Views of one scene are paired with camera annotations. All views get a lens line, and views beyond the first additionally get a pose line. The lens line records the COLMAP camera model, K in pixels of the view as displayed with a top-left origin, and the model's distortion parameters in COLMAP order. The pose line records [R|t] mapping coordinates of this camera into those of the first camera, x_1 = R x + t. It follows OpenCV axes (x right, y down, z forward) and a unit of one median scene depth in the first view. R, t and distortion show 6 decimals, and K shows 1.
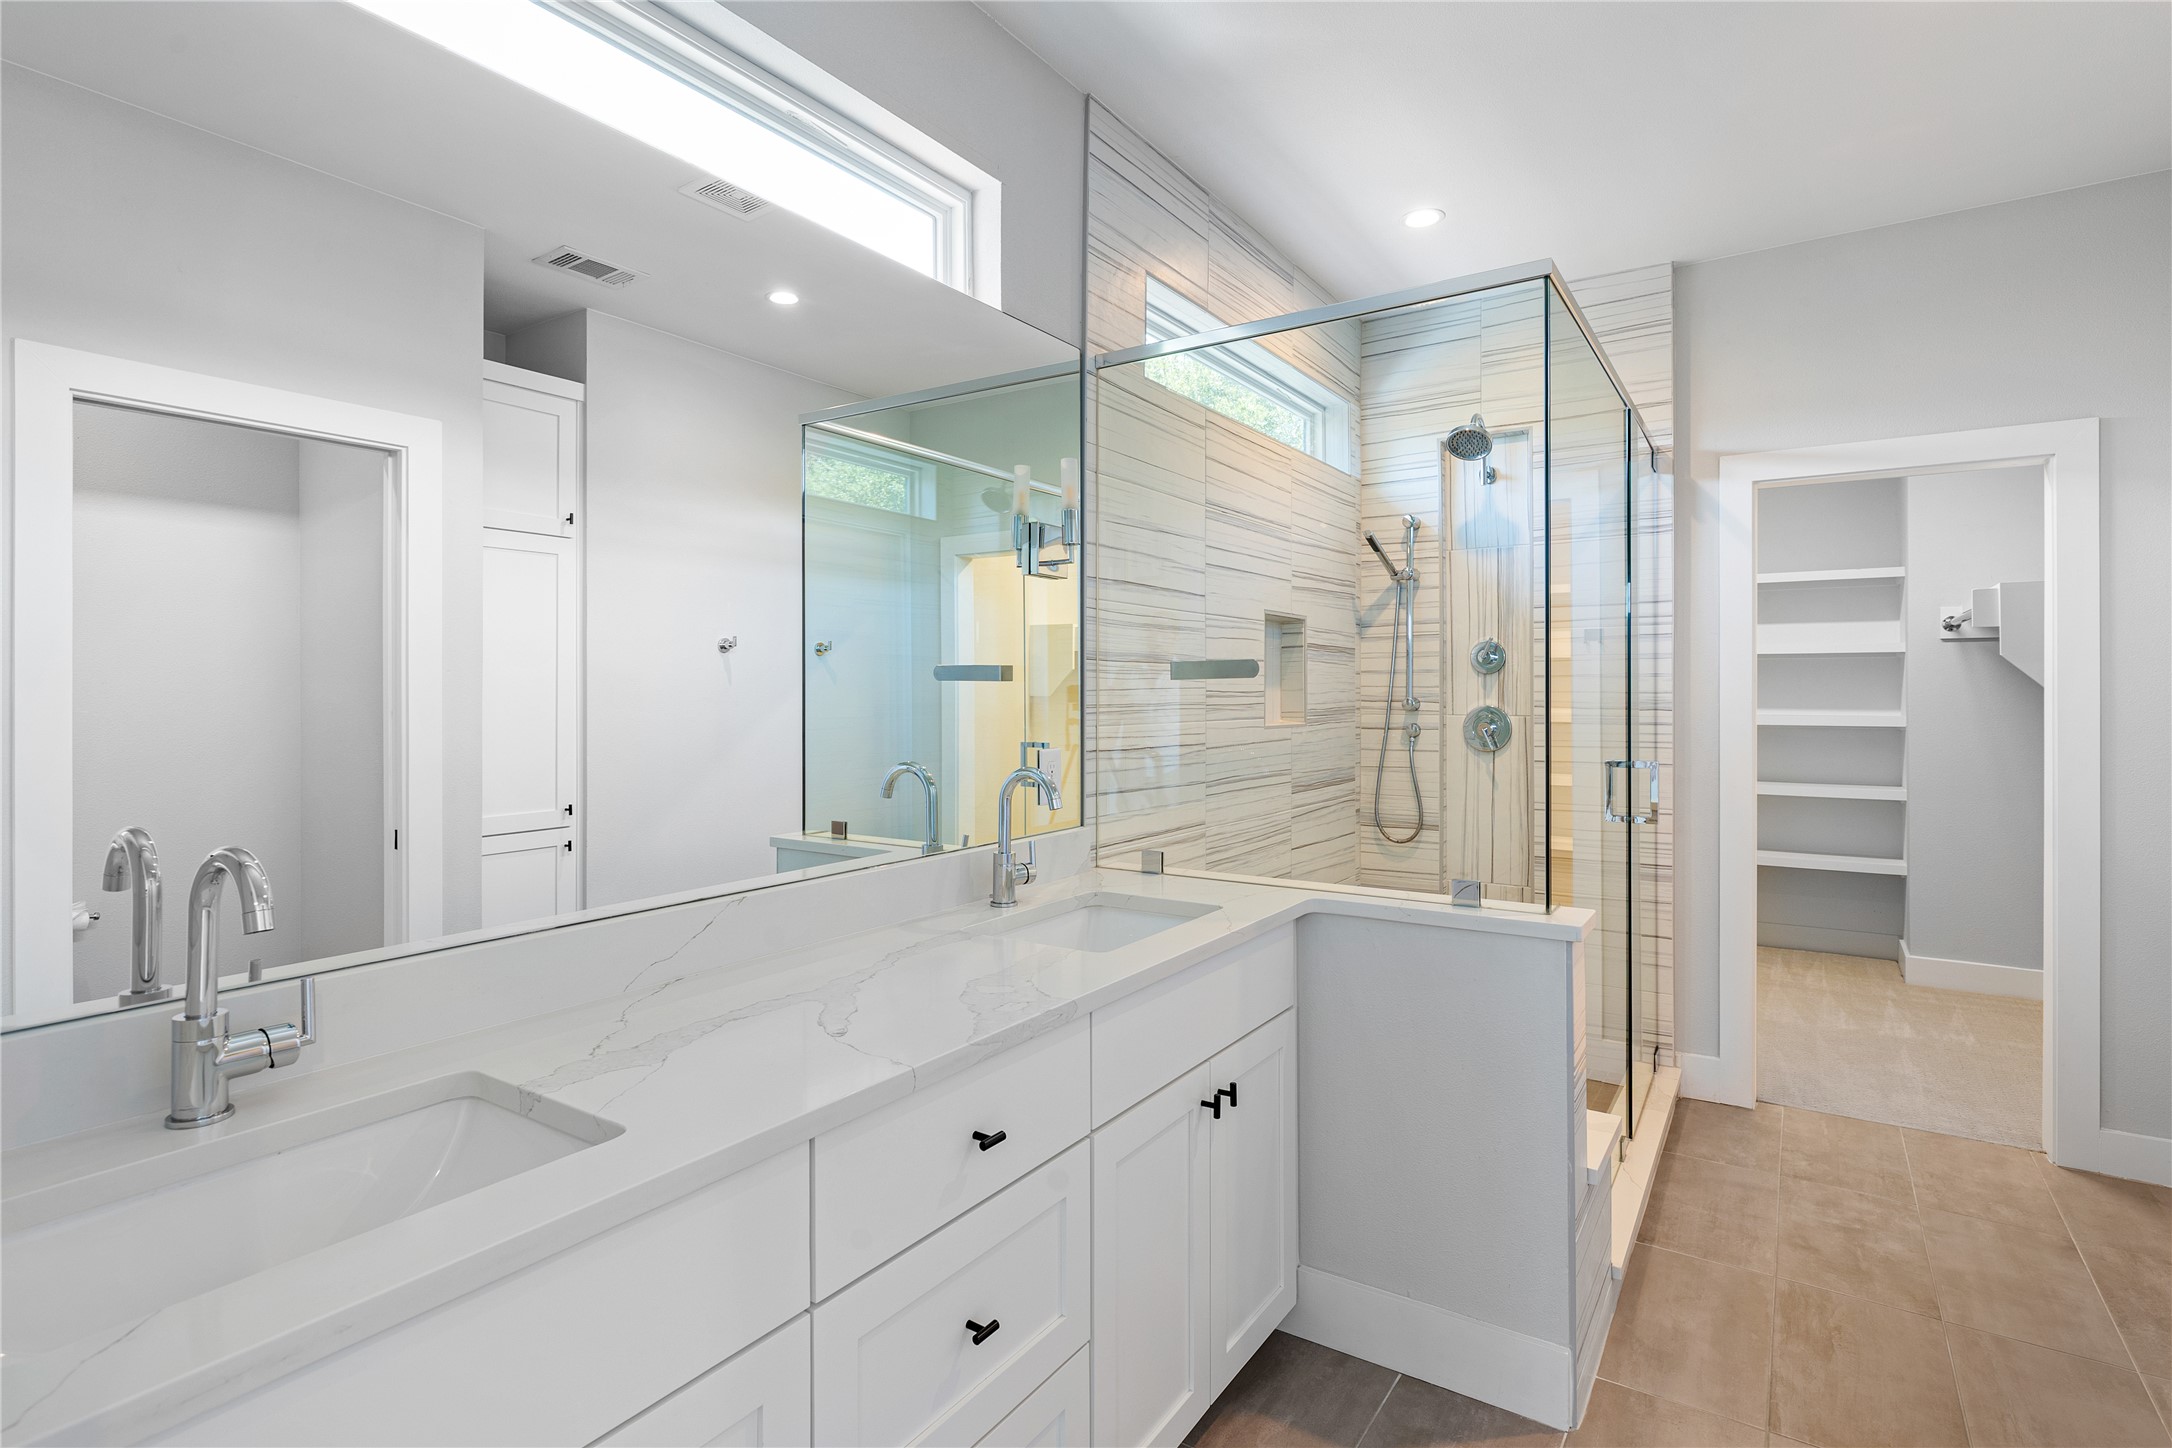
lens RADIAL K [[1057.7, 0, 1102.5], [0, 1057.7, 695.4], [0, 0, 1]] dist [-0.018085, 0.000286]
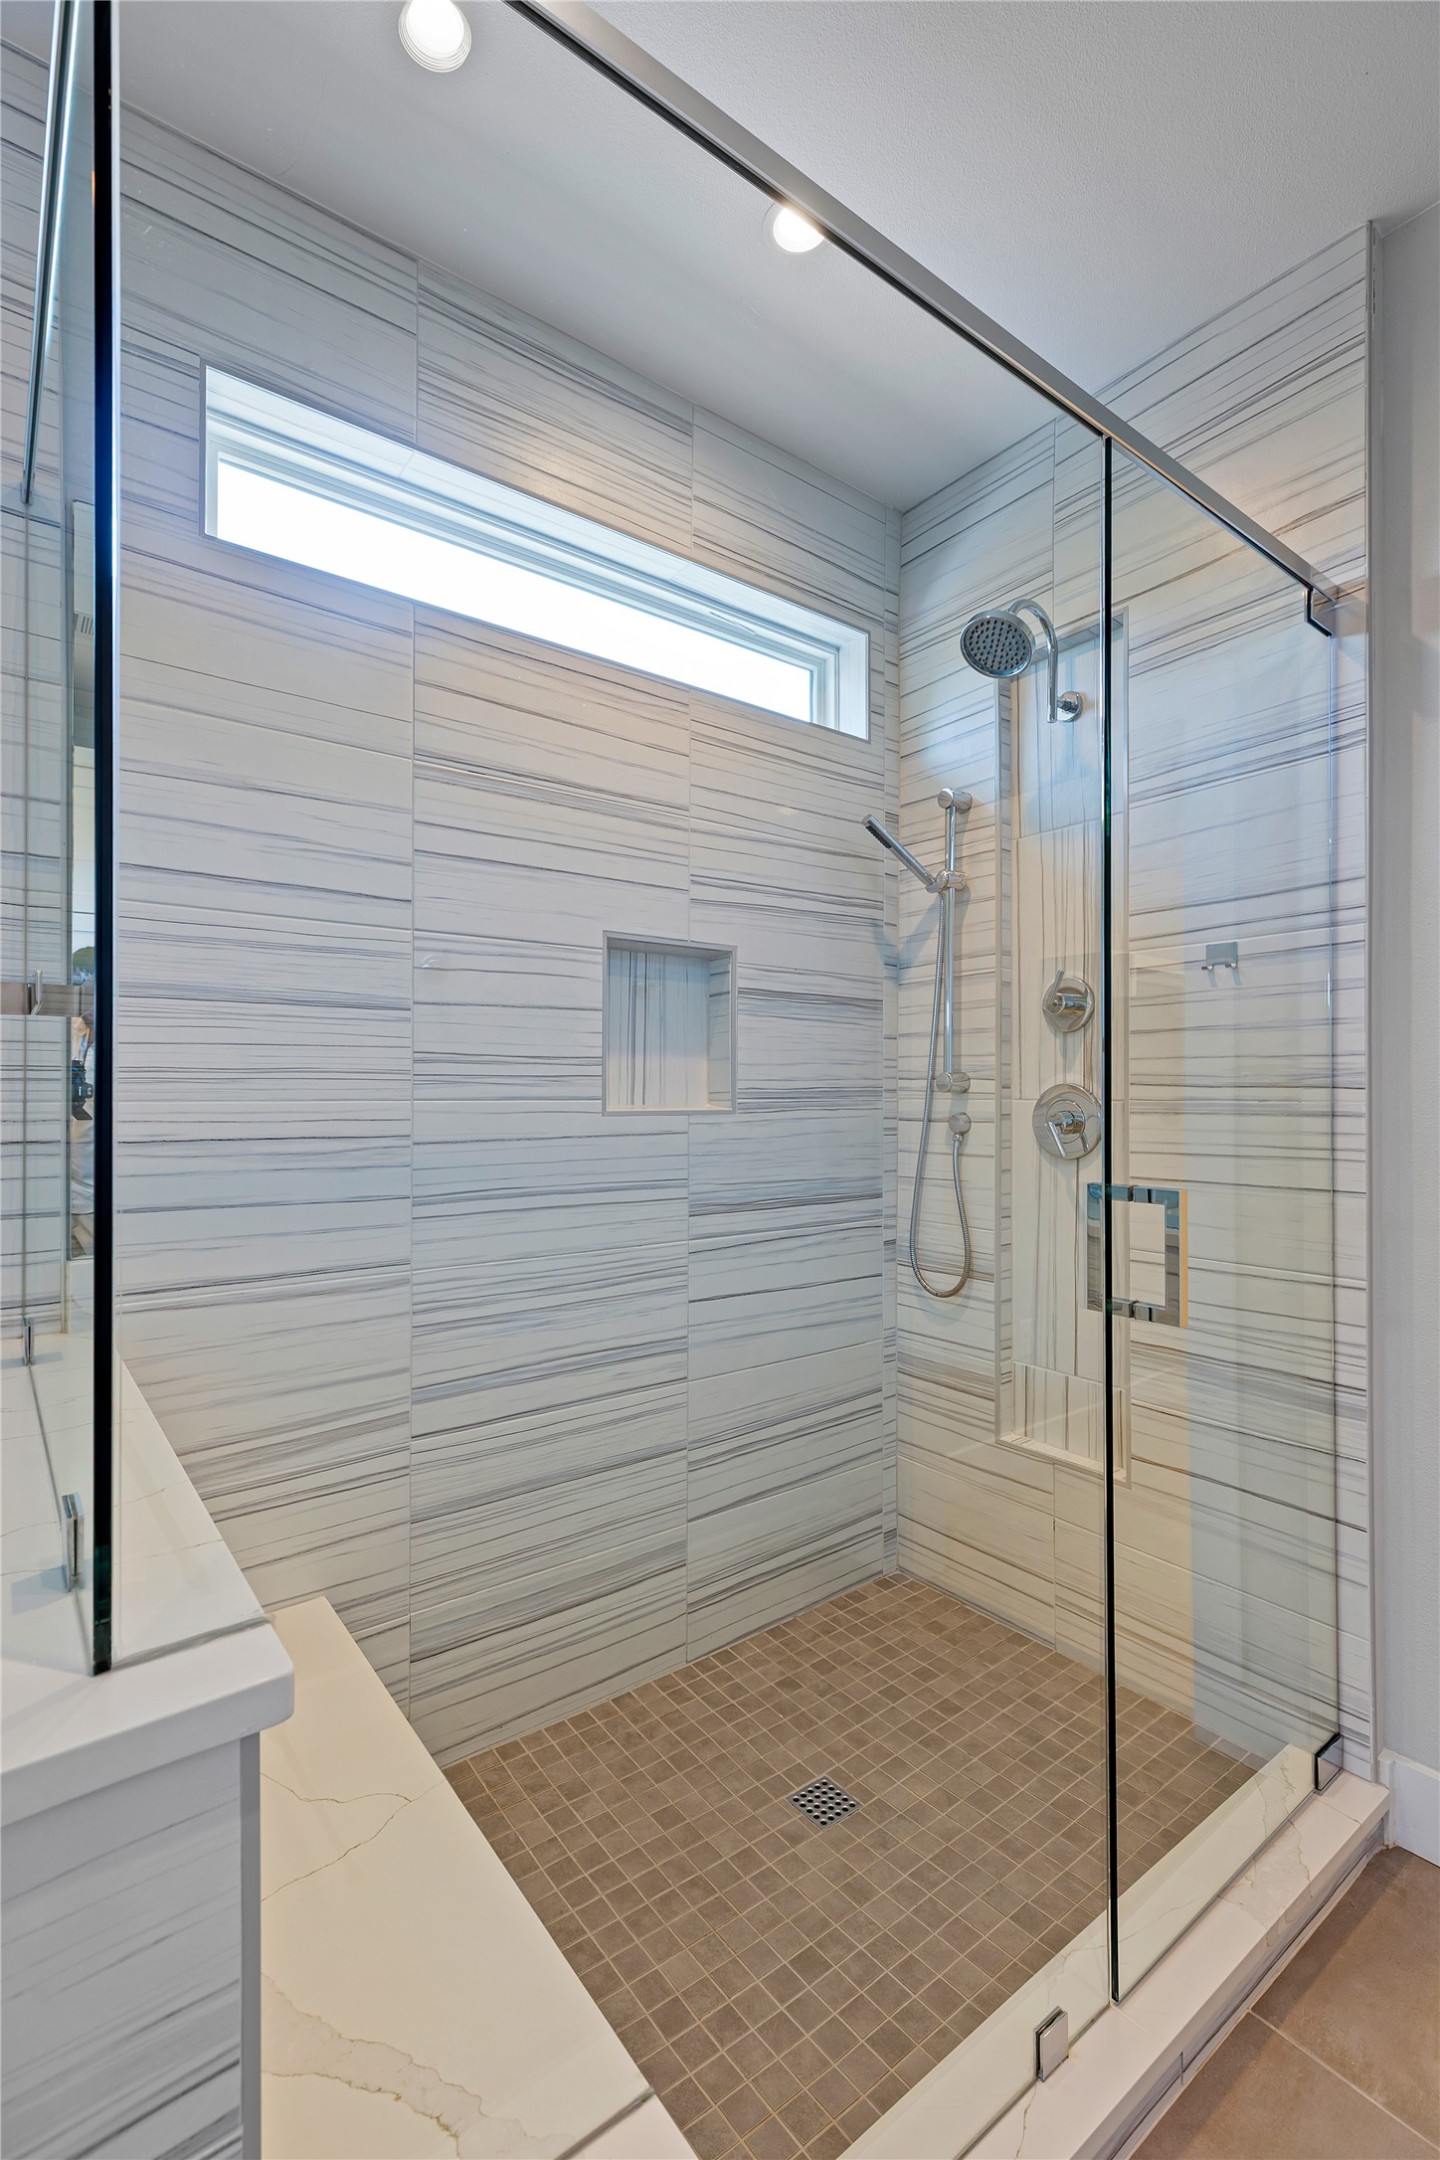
lens RADIAL K [[977.9, 0, 707.3], [0, 977.9, 1089.1], [0, 0, 1]] dist [0.000802, -0.000575]
pose [[0.945185, 0.000473, -0.326535, 0.386775], [-0.001967, 0.999989, -0.004245, 0.016978], [0.326530, 0.004655, 0.945176, 0.432719]]
